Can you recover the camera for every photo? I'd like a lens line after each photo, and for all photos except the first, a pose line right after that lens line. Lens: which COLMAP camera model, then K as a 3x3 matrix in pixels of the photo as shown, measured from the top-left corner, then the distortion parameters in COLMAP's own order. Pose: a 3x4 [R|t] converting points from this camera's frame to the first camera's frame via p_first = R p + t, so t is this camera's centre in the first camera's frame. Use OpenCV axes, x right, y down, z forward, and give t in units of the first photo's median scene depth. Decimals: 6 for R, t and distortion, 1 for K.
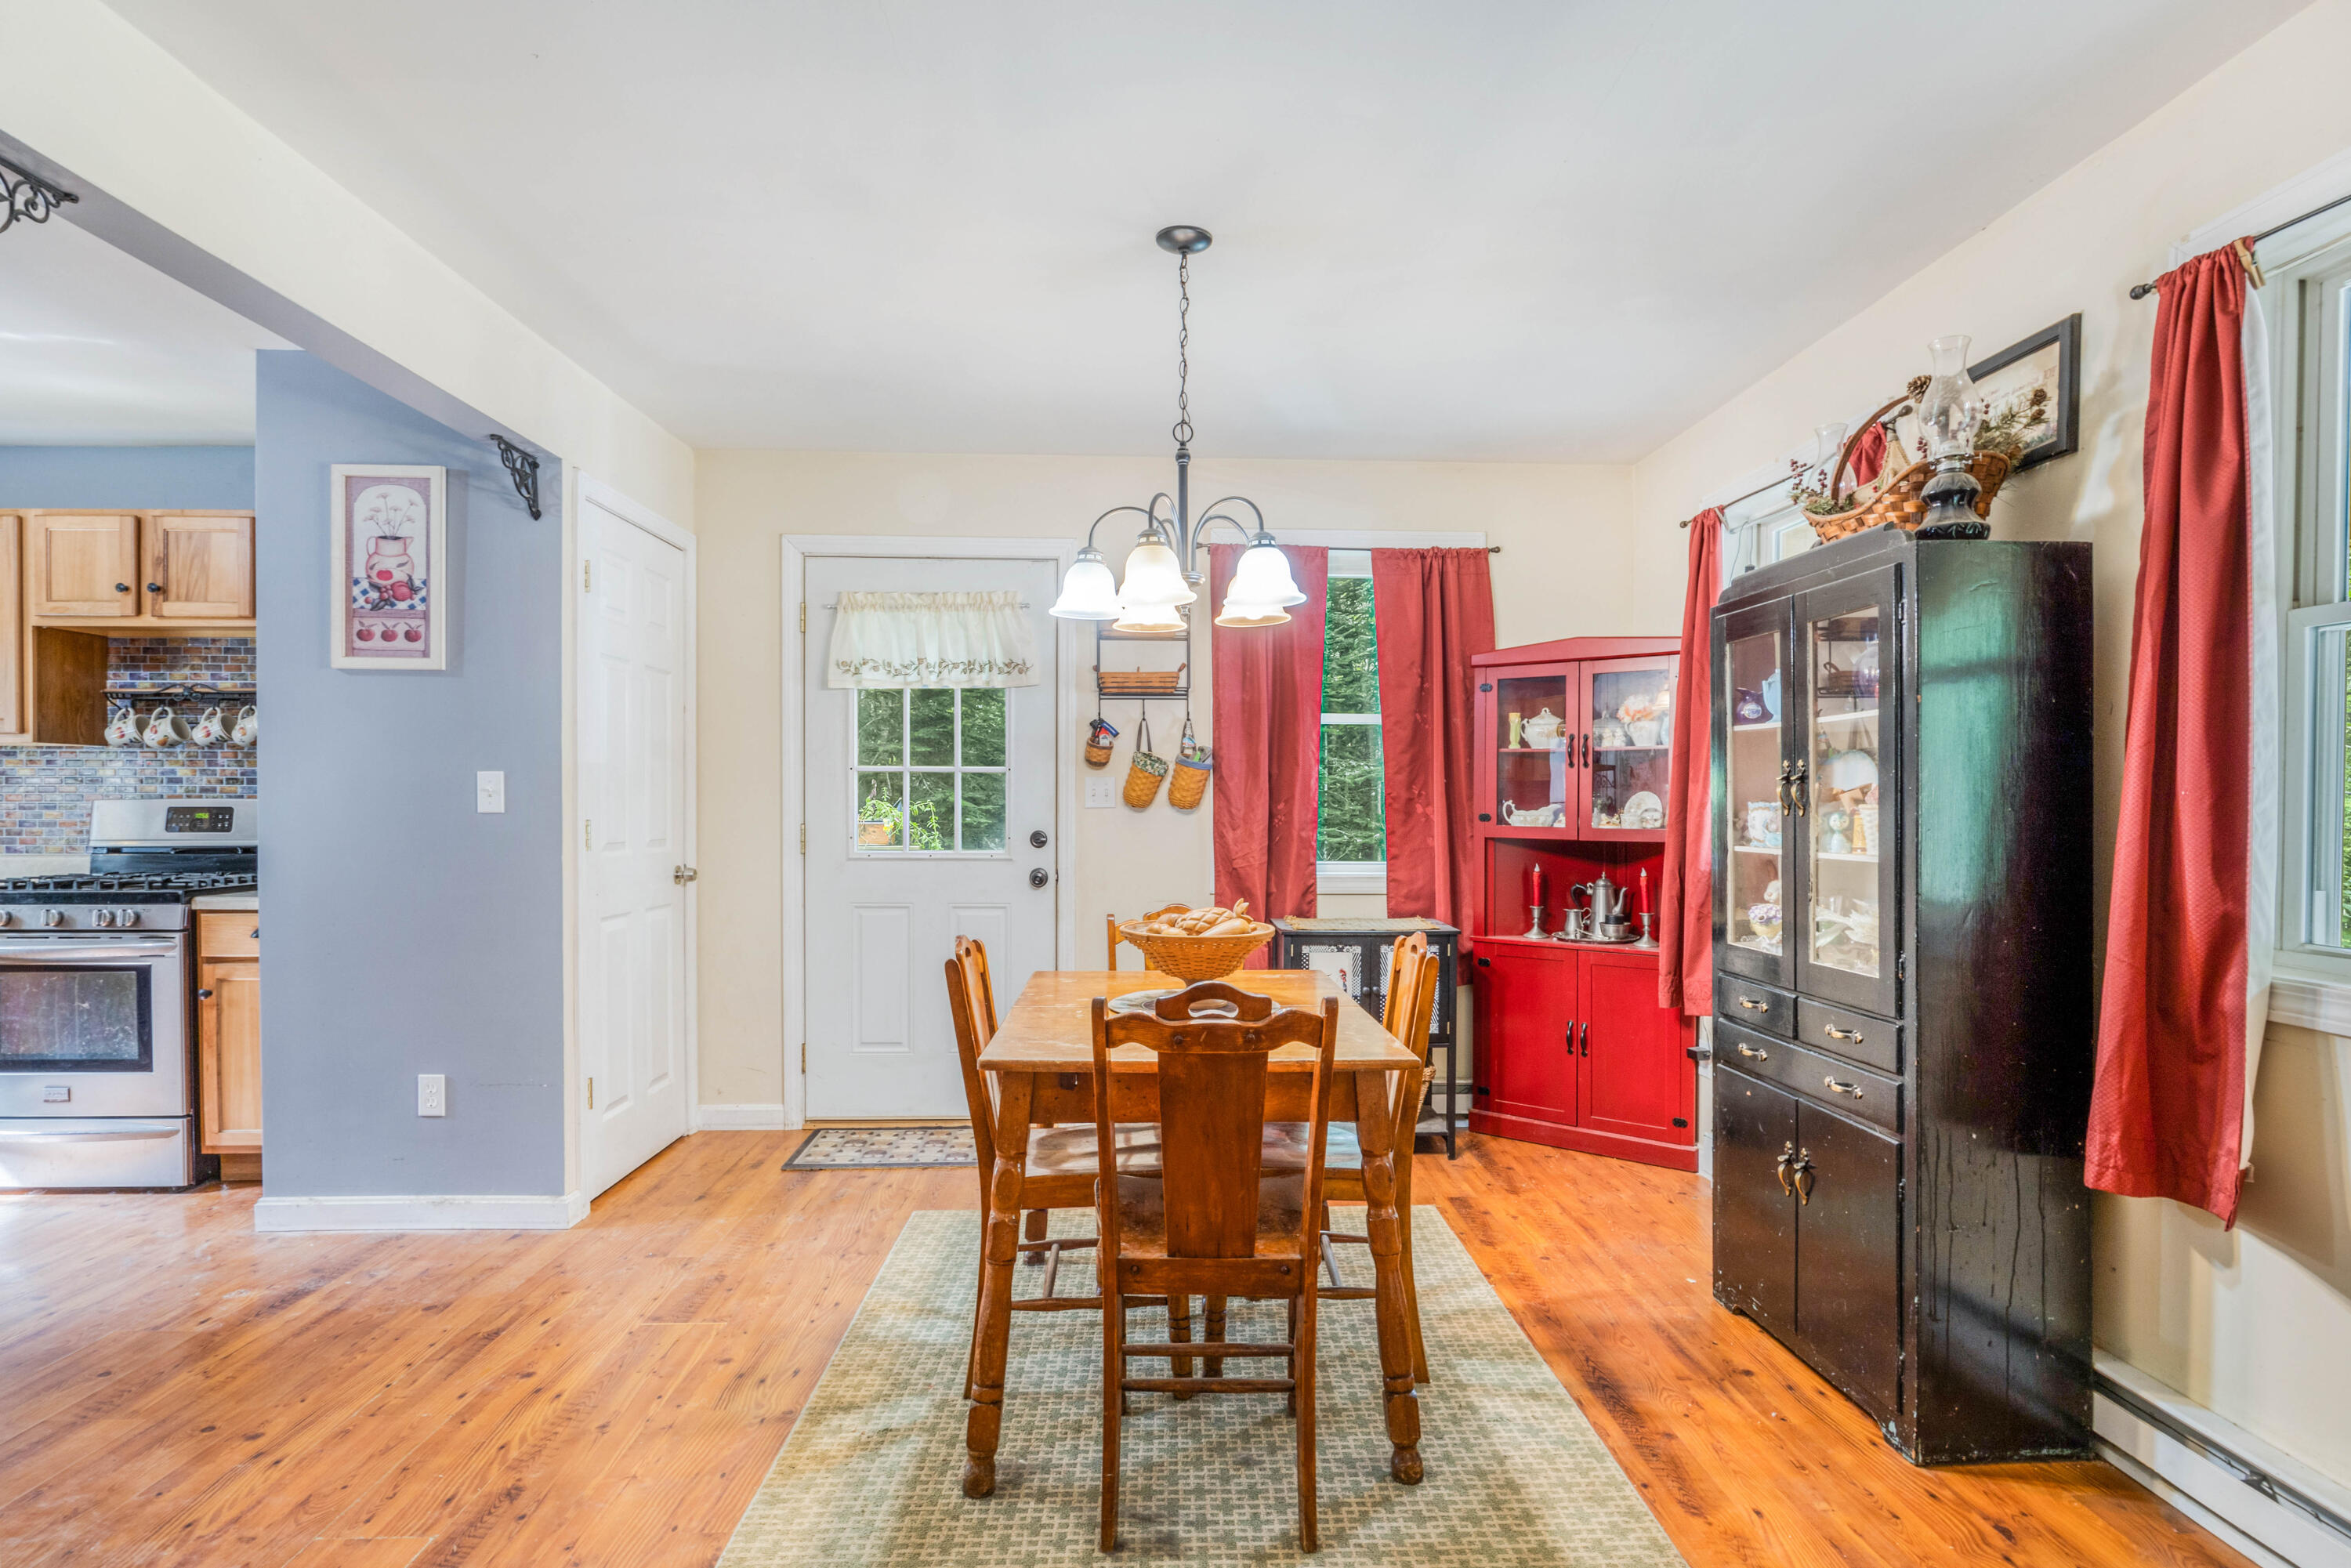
lens RADIAL K [[1199.5, 0, 1175.5], [0, 1199.5, 784.0], [0, 0, 1]] dist [-0.002262, -0.000387]
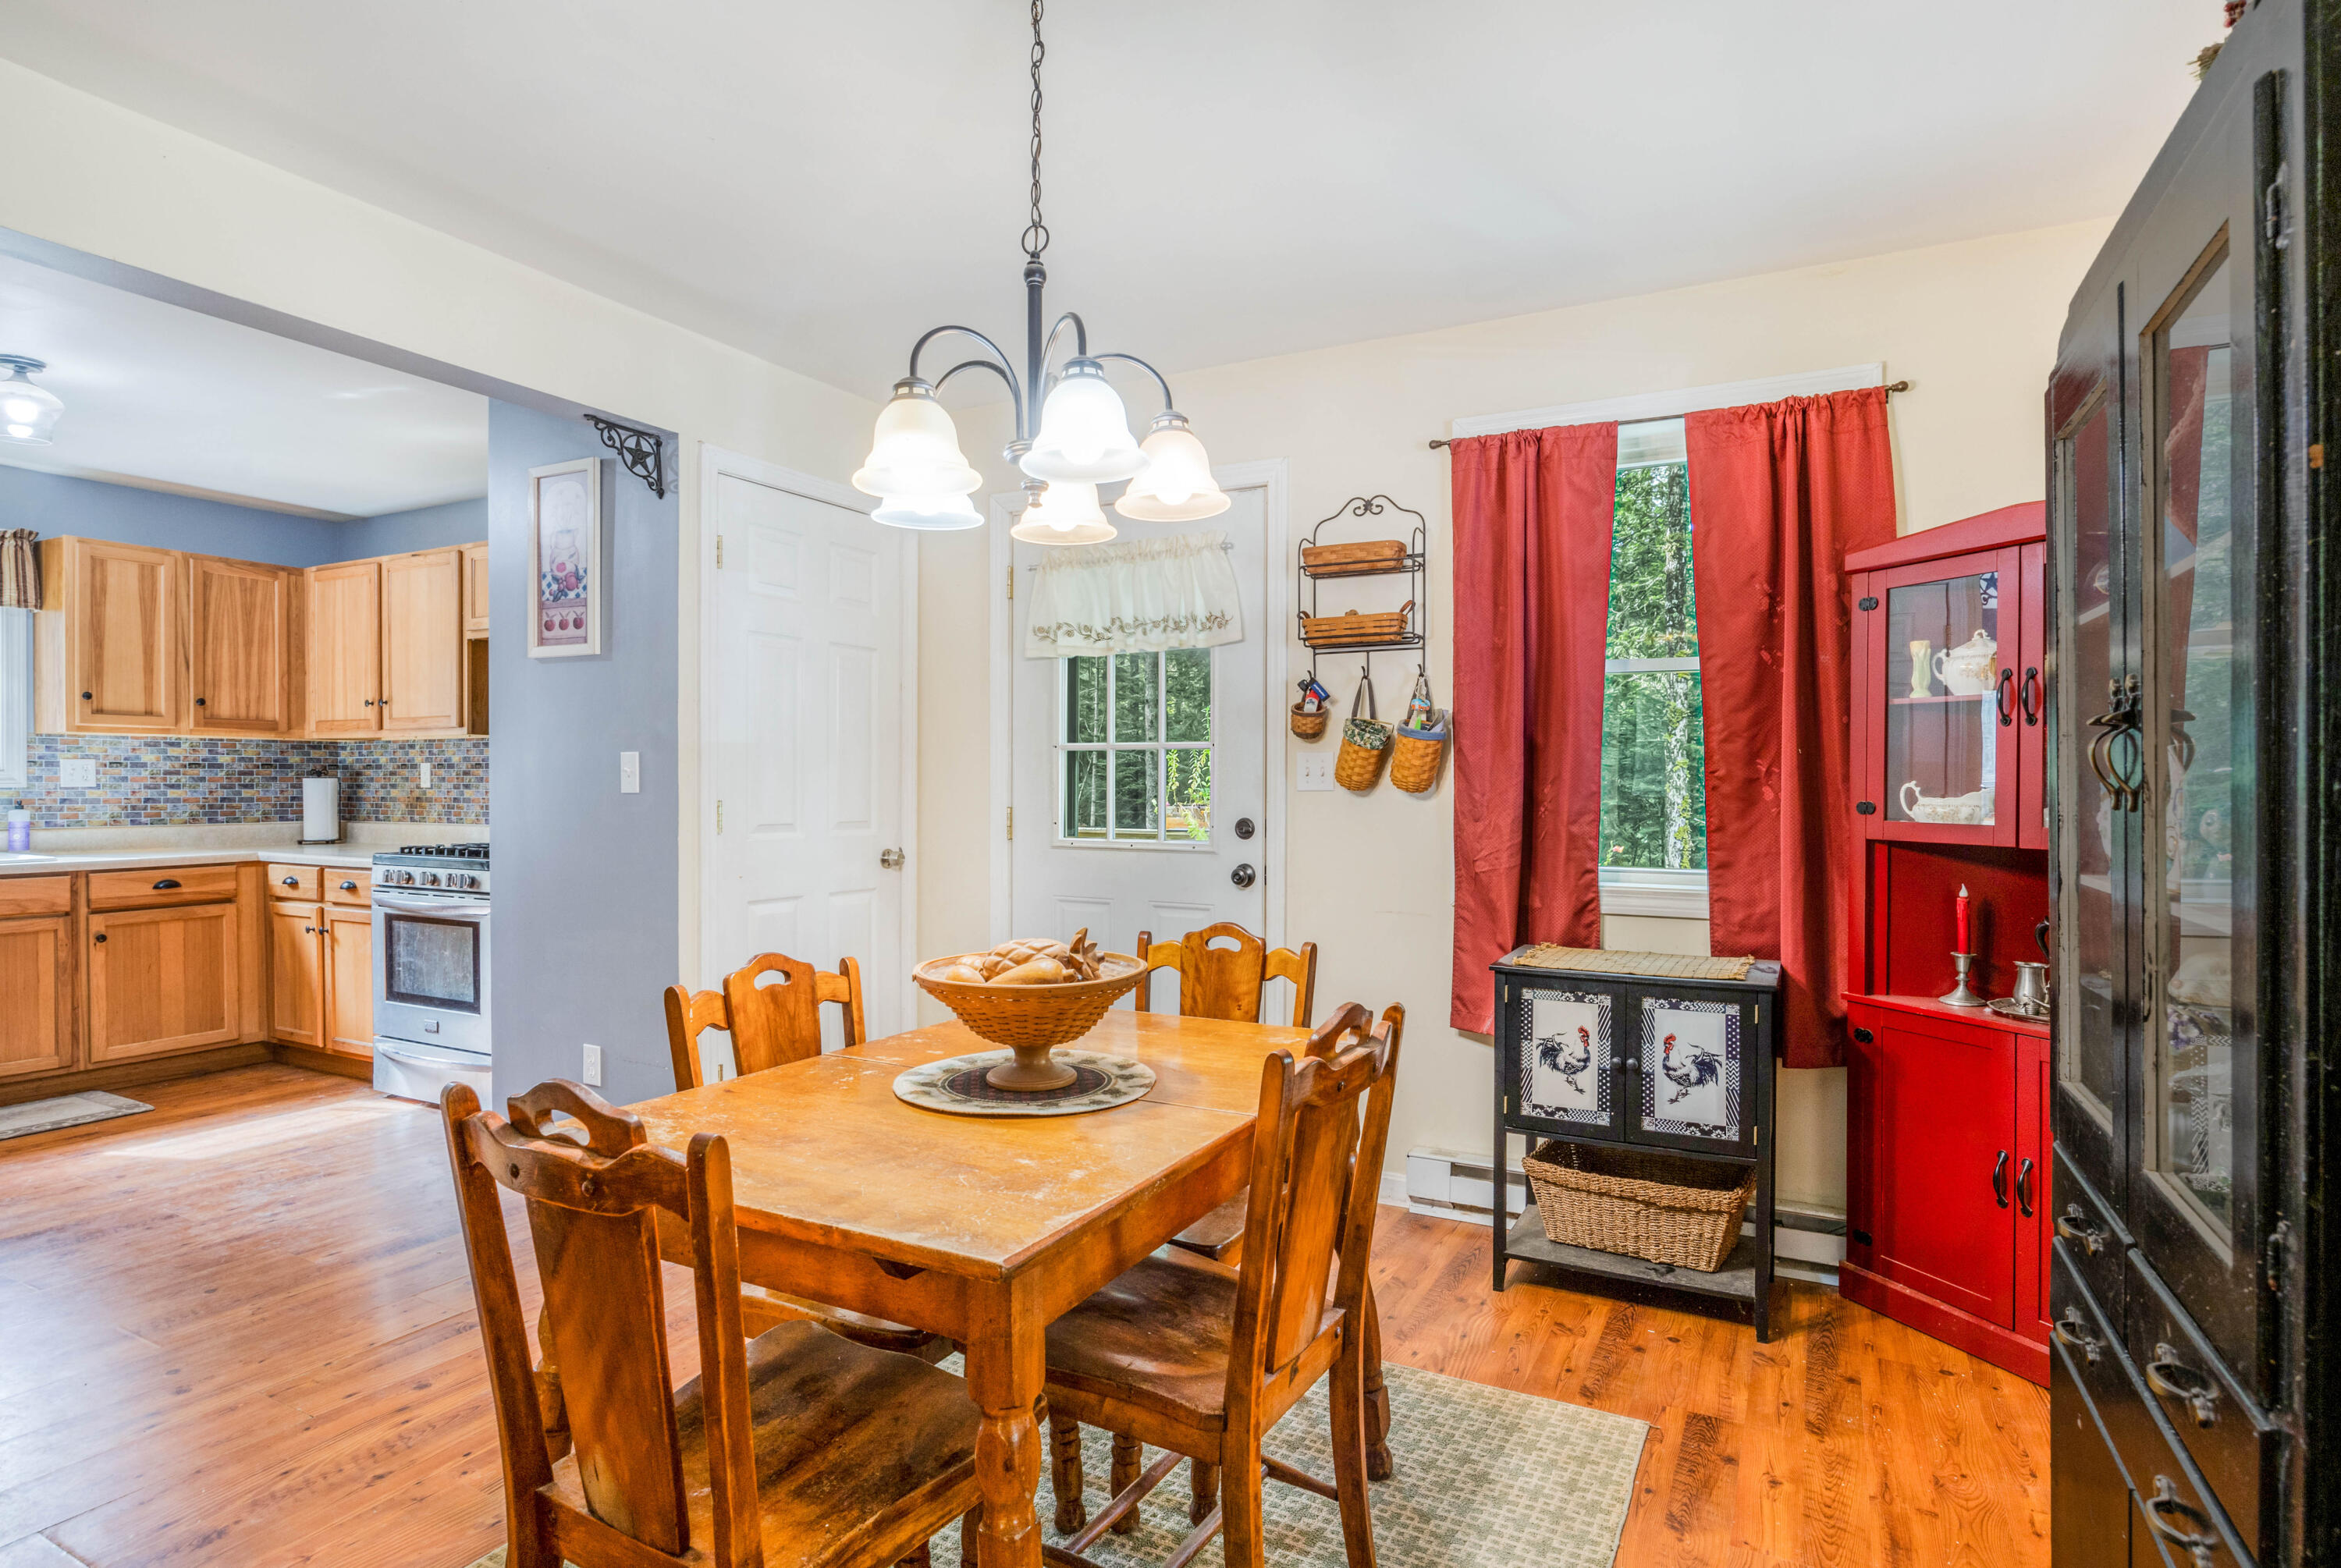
lens RADIAL K [[1186.8, 0, 1168.2], [0, 1186.8, 772.6], [0, 0, 1]] dist [-0.005914, -0.001036]
pose [[0.870767, -0.004224, -0.491679, 0.242825], [0.005826, 0.999982, 0.001728, 0.005894], [0.491662, -0.004369, 0.870775, 0.269645]]
